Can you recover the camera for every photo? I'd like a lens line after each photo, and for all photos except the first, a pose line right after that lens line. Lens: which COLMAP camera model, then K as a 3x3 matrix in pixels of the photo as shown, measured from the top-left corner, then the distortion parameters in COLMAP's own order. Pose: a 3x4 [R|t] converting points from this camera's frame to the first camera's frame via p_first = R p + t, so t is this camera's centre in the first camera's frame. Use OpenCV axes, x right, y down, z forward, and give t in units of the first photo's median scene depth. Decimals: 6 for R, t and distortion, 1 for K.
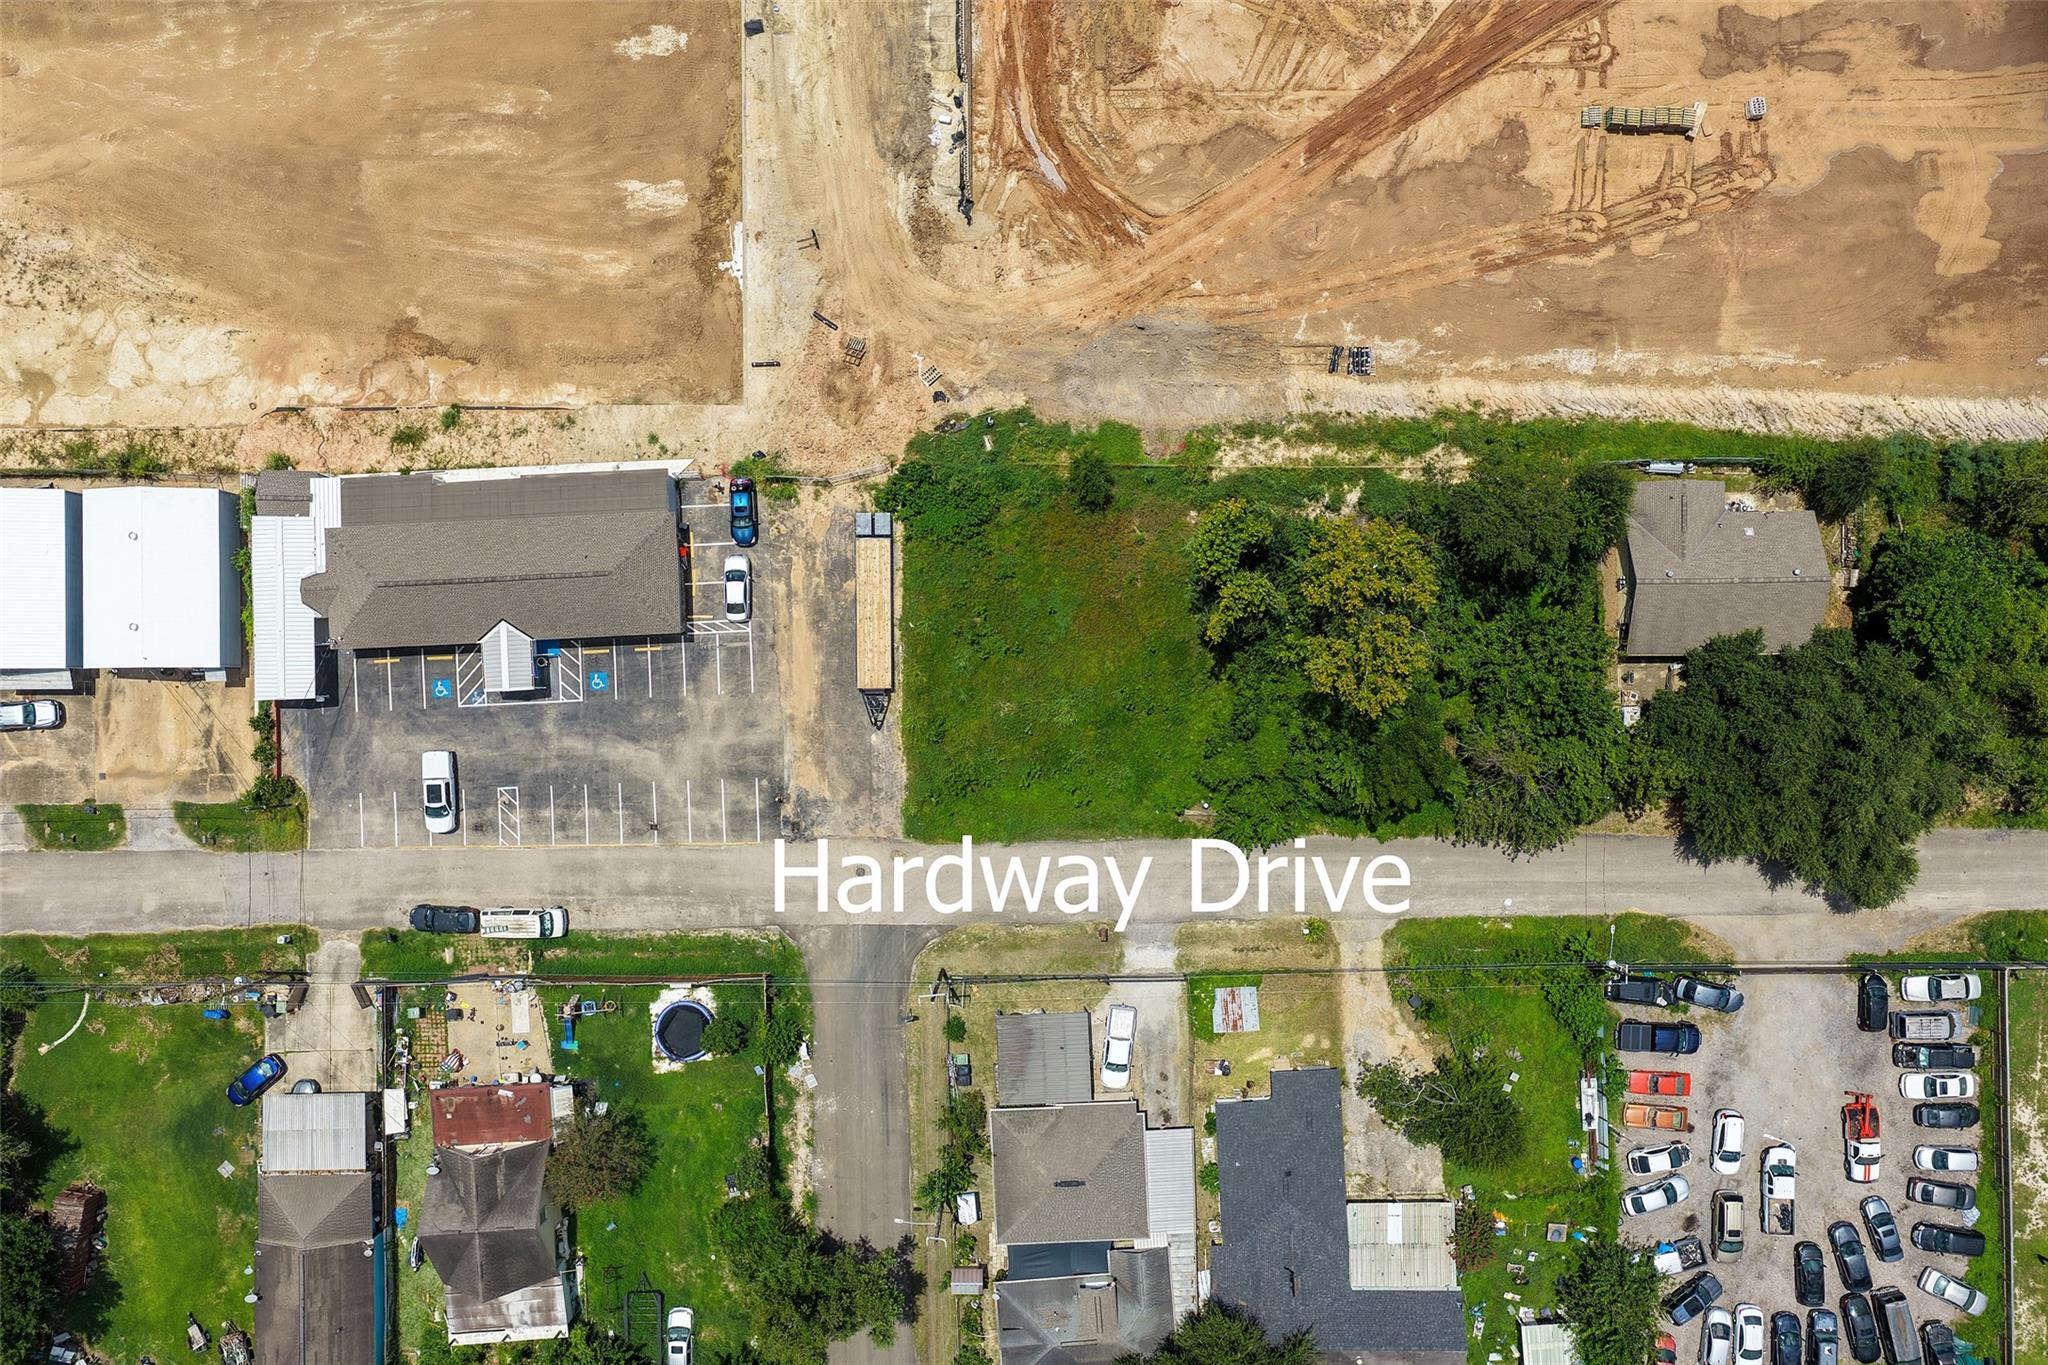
lens RADIAL K [[1702.1, 0, 1022.4], [0, 1702.1, 693.2], [0, 0, 1]] dist [-0.014115, 0.033456]
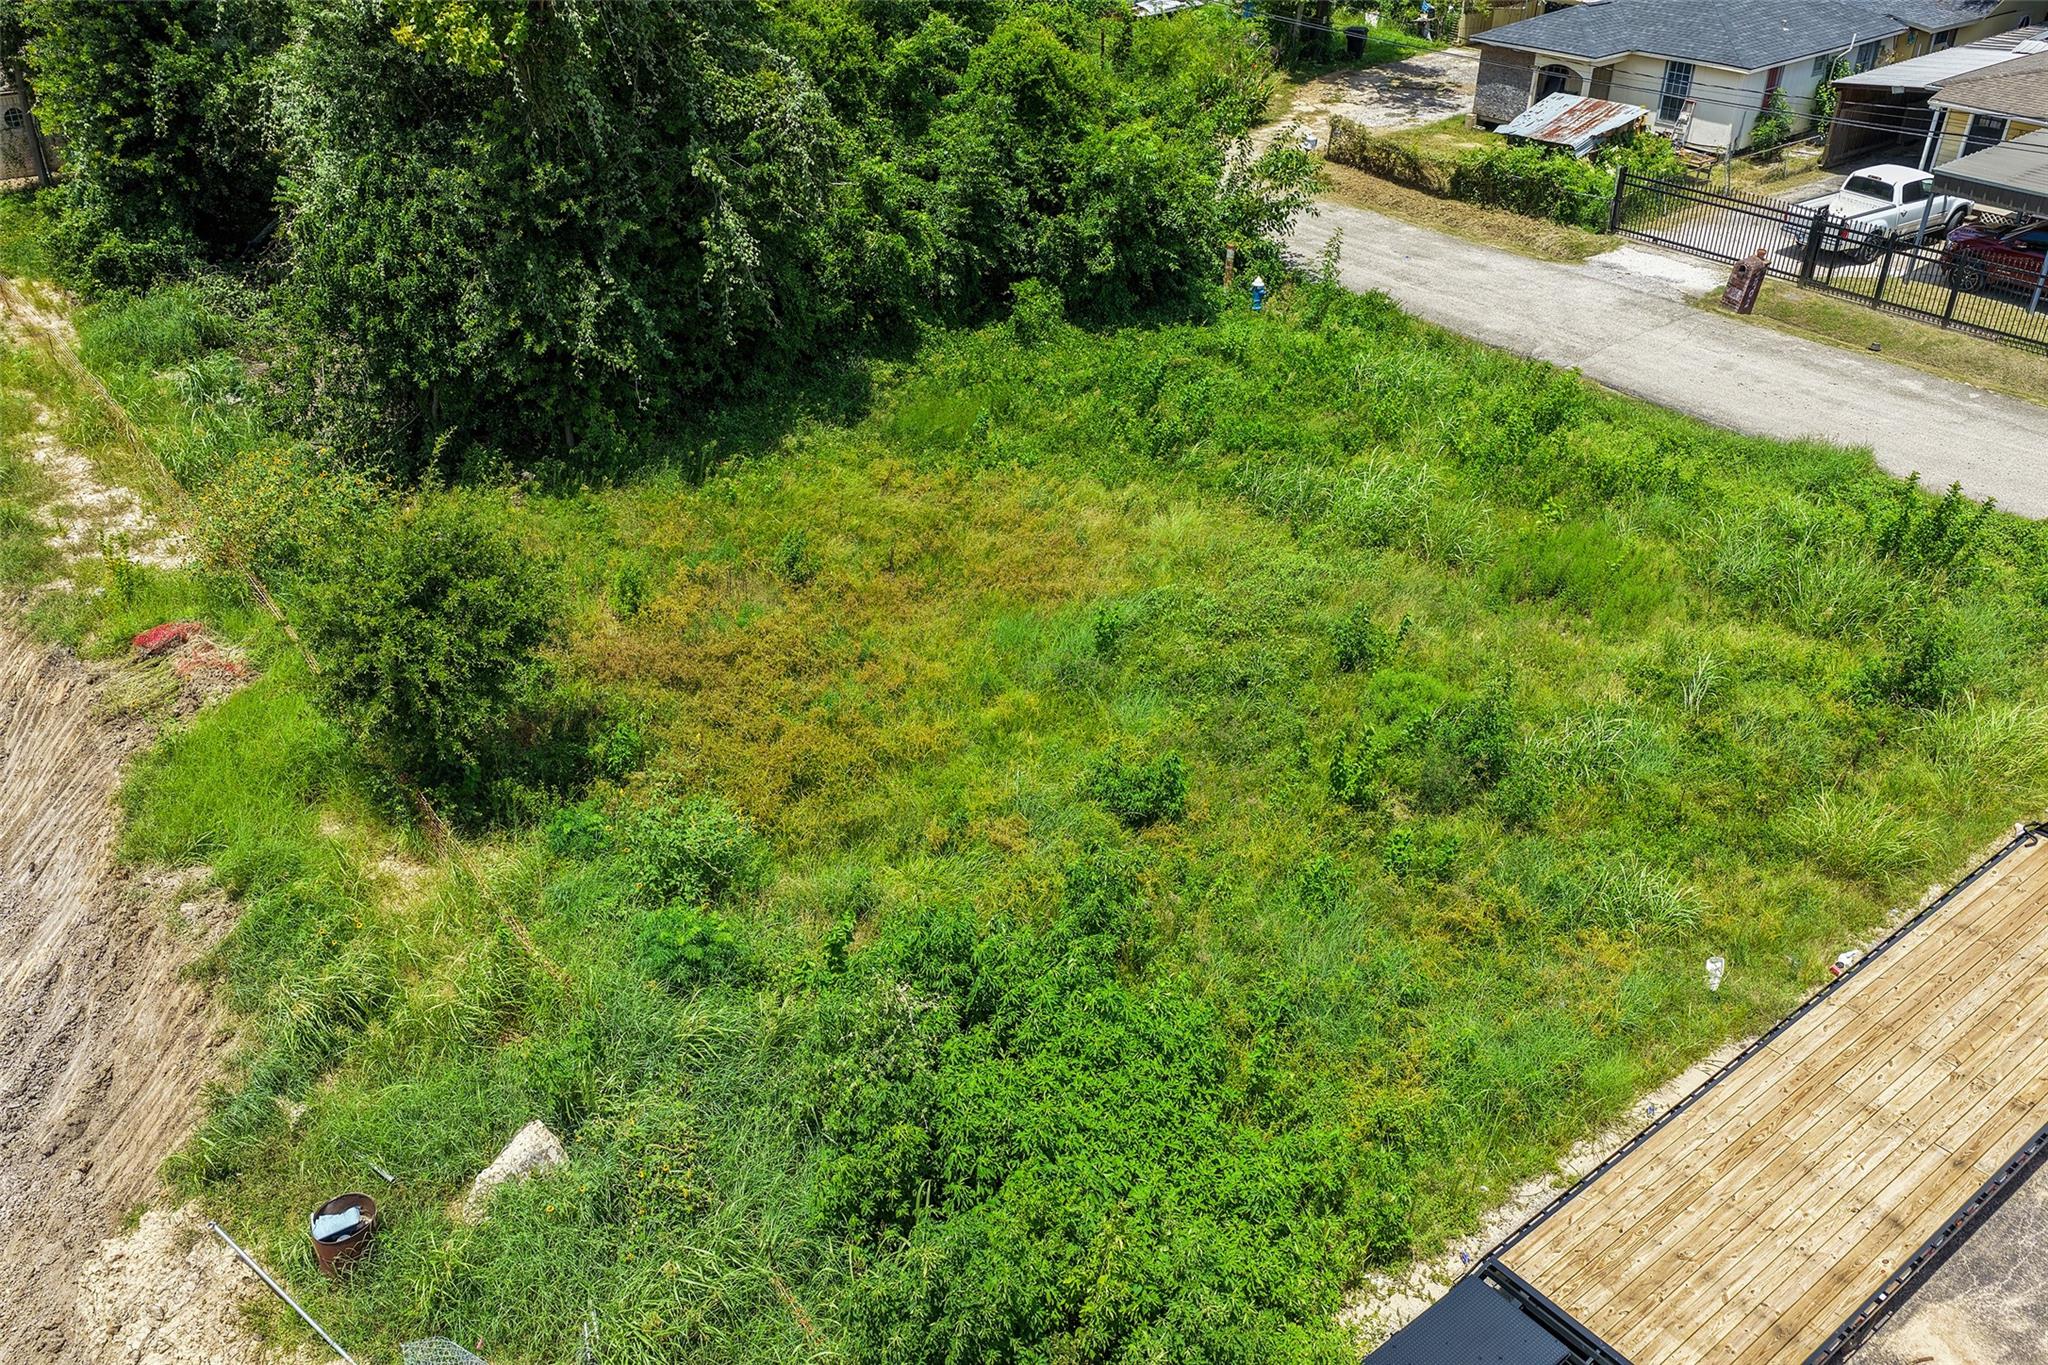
lens RADIAL K [[1702.1, 0, 1026.4], [0, 1702.1, 685.0], [0, 0, 1]] dist [-0.014115, 0.033456]
pose [[-0.616655, -0.408674, 0.672846, -0.125222], [0.787234, -0.319970, 0.527145, -0.174783], [-0.000140, 0.854754, 0.519034, 0.886335]]
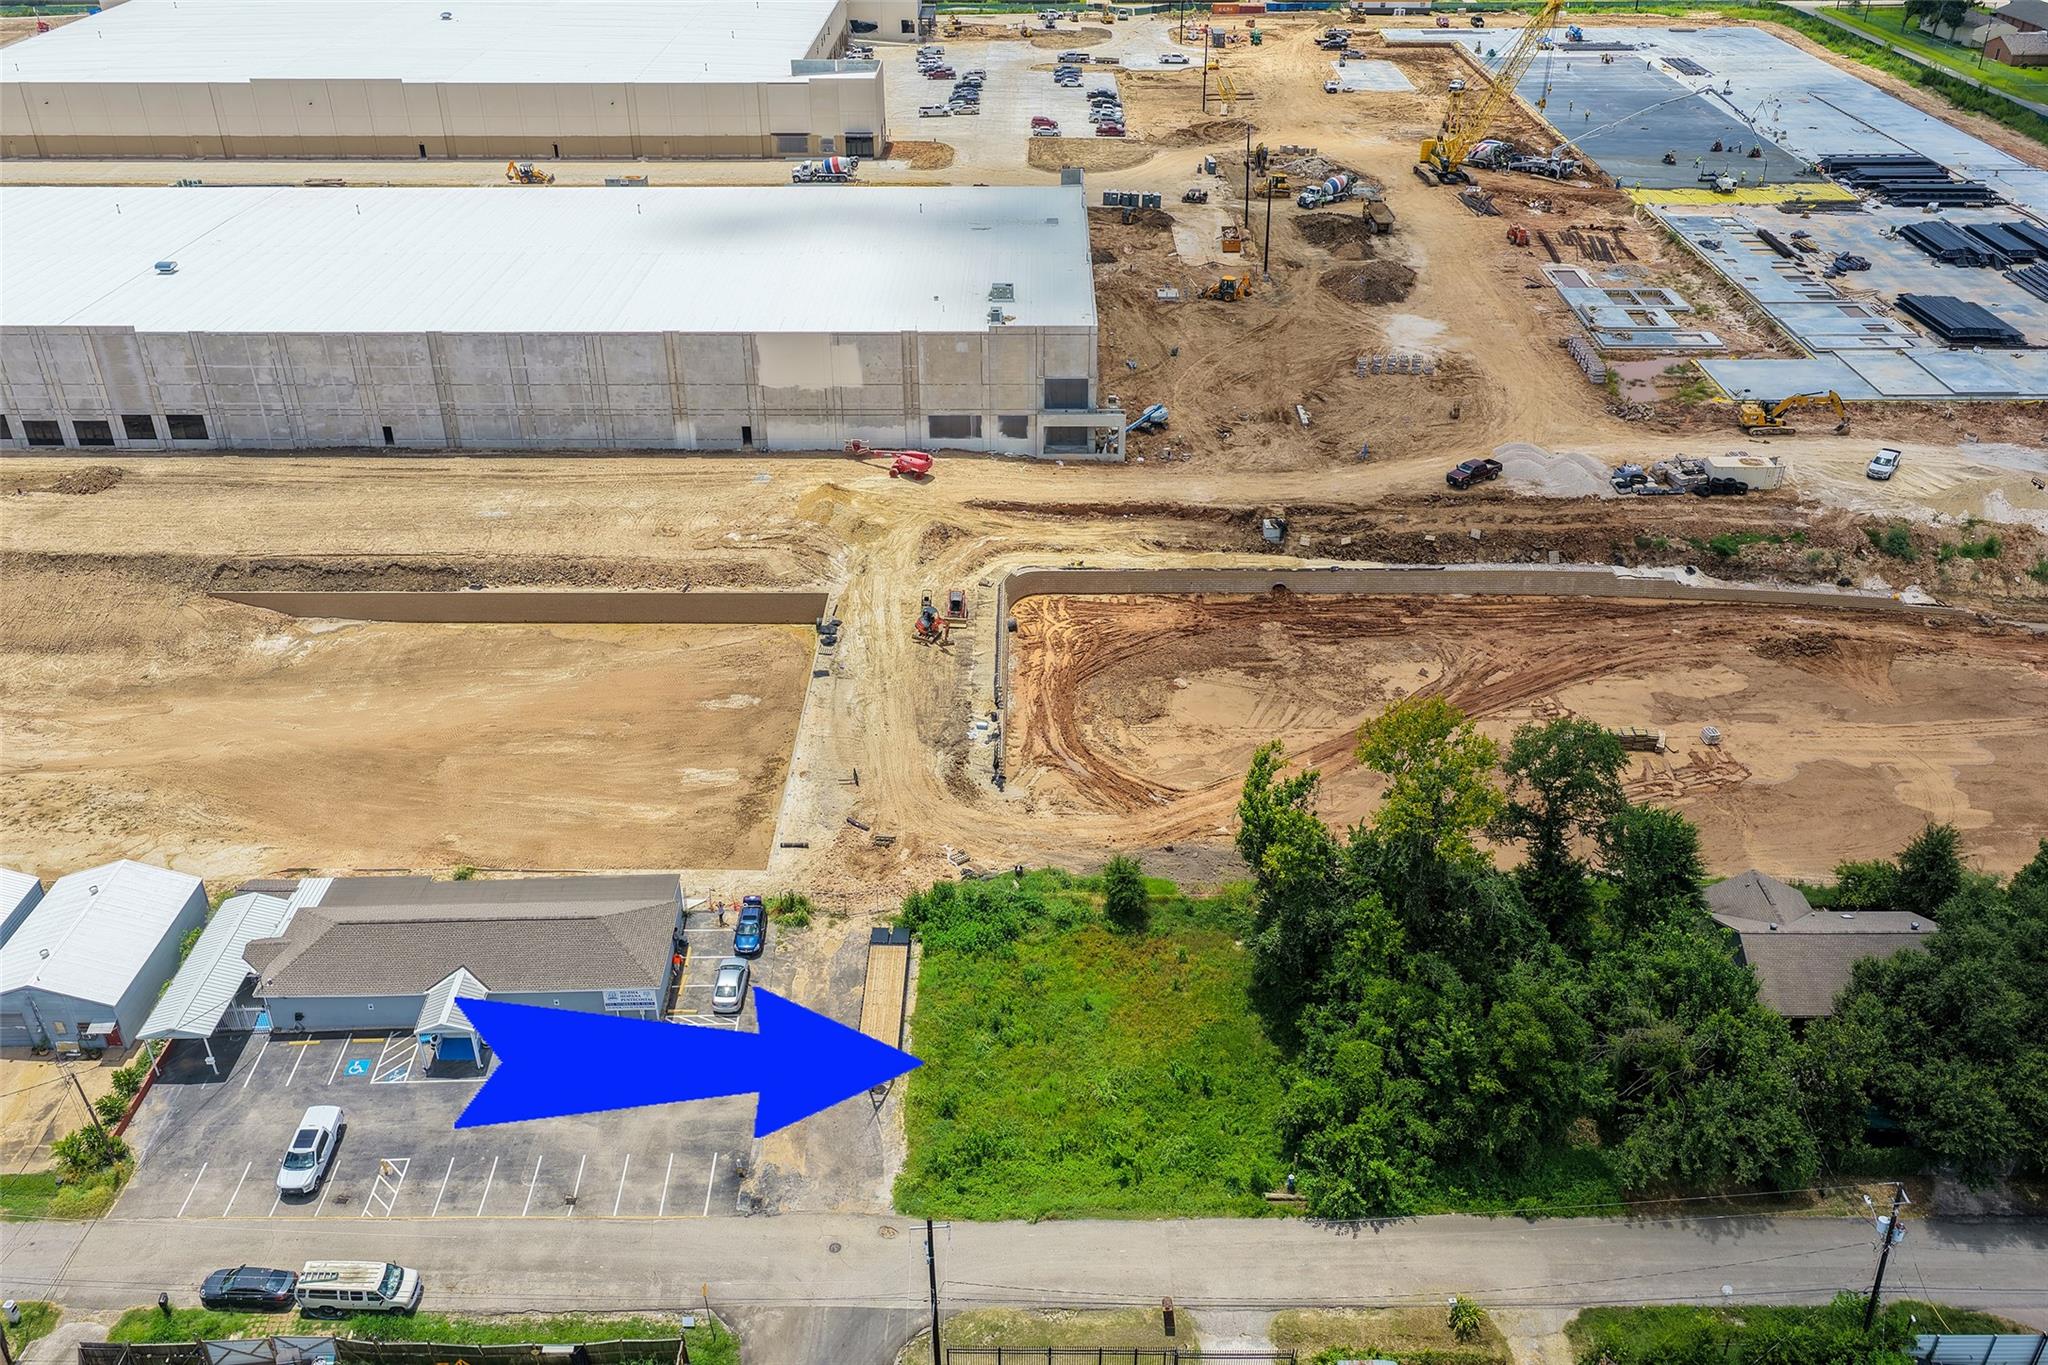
lens RADIAL K [[1702.1, 0, 1021.0], [0, 1702.1, 683.6], [0, 0, 1]] dist [-0.014115, 0.033456]
pose [[0.999898, 0.009699, -0.010522, -0.008806], [-0.014010, 0.513692, -0.857860, 0.611804], [-0.002915, 0.857920, 0.513775, 0.408523]]
